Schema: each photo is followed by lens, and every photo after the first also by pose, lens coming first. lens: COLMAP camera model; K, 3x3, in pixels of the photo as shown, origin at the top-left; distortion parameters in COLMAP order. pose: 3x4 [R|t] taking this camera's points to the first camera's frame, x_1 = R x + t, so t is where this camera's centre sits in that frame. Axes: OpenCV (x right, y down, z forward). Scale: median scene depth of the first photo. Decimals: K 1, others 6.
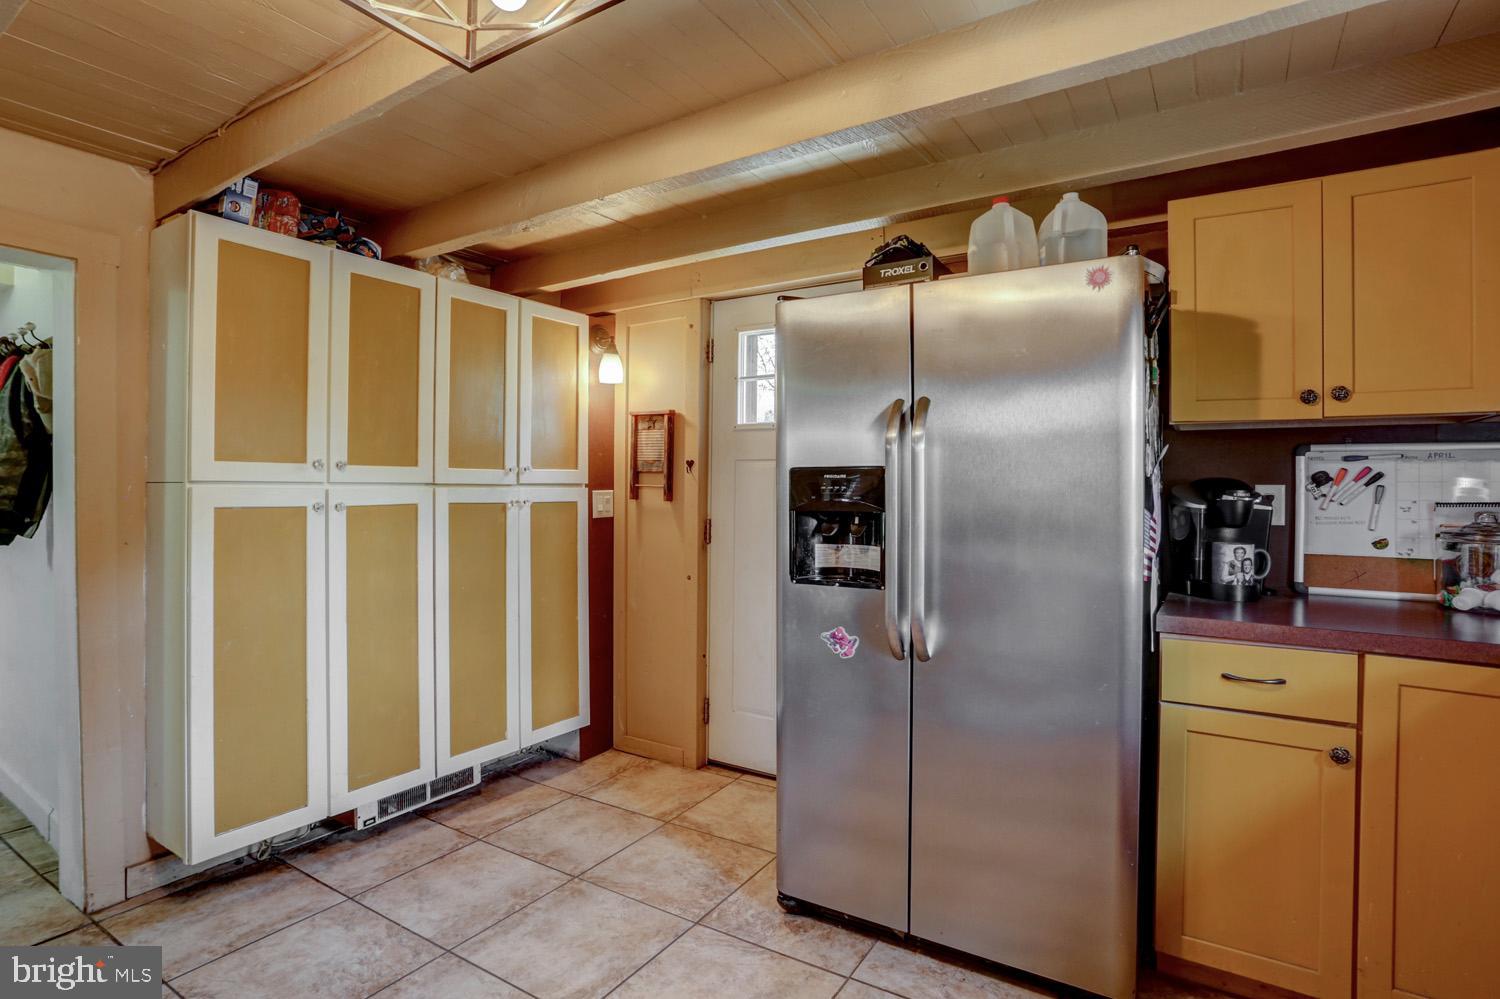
lens RADIAL K [[754.7, 0, 745.6], [0, 754.7, 488.3], [0, 0, 1]] dist [-0.031685, 0.007062]
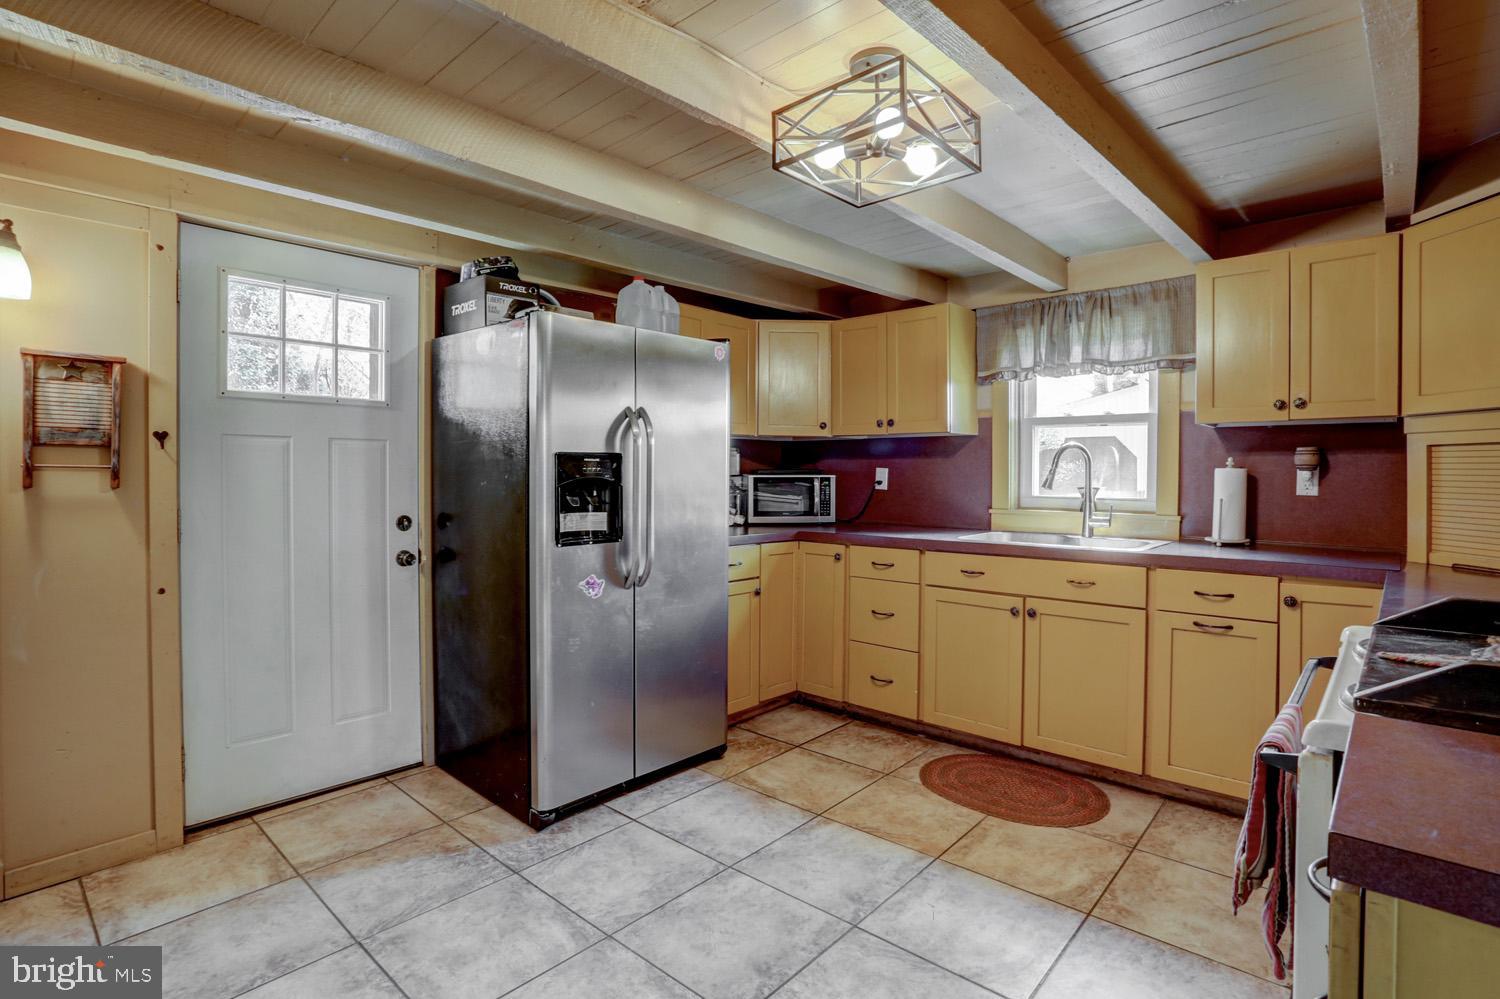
lens RADIAL K [[754.7, 0, 752.4], [0, 754.7, 489.4], [0, 0, 1]] dist [-0.031685, 0.007062]
pose [[0.164319, -0.025742, 0.986071, -0.674615], [0.002641, 0.999667, 0.025657, 0.001636], [-0.986404, -0.001612, 0.164332, 0.311673]]
